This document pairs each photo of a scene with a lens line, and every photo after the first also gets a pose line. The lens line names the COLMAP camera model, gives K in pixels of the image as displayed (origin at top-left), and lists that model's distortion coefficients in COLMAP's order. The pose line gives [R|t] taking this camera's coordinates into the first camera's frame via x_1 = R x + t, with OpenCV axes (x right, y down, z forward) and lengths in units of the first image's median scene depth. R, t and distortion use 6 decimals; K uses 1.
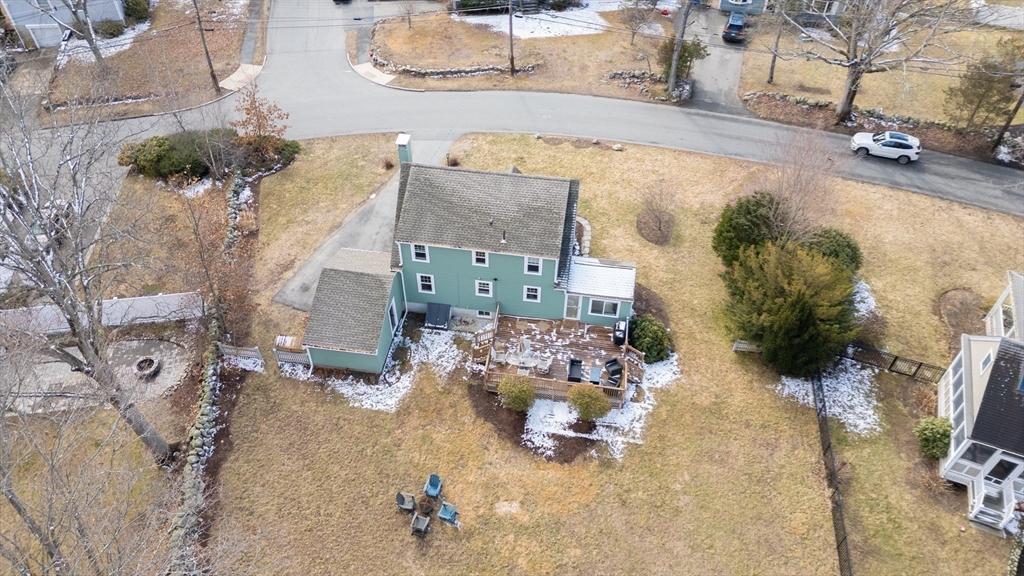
lens RADIAL K [[712.1, 0, 510.5], [0, 712.1, 277.9], [0, 0, 1]] dist [0.053394, -0.011719]
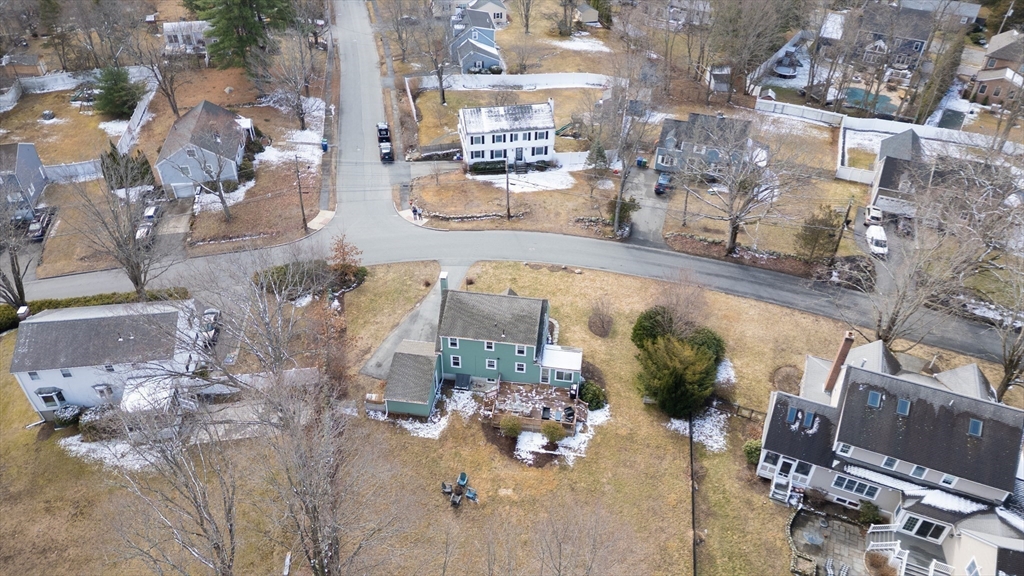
lens RADIAL K [[712.1, 0, 512.3], [0, 712.1, 264.4], [0, 0, 1]] dist [0.053394, -0.011719]
pose [[0.999974, 0.000773, 0.007219, -0.000556], [0.000231, 0.990423, -0.138063, 0.013656], [-0.007256, 0.138061, 0.990397, -0.670119]]
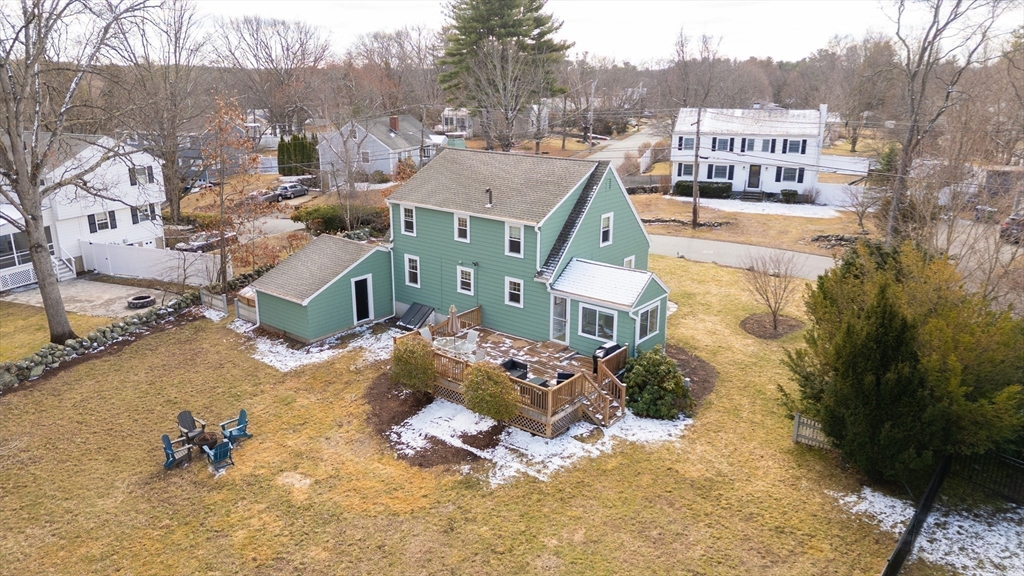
lens RADIAL K [[712.1, 0, 514.1], [0, 712.1, 281.2], [0, 0, 1]] dist [0.053394, -0.011719]
pose [[0.864747, 0.133959, -0.484011, 0.385219], [-0.348553, 0.853940, -0.386390, 0.297446], [0.361556, 0.502833, 0.785134, 0.408215]]
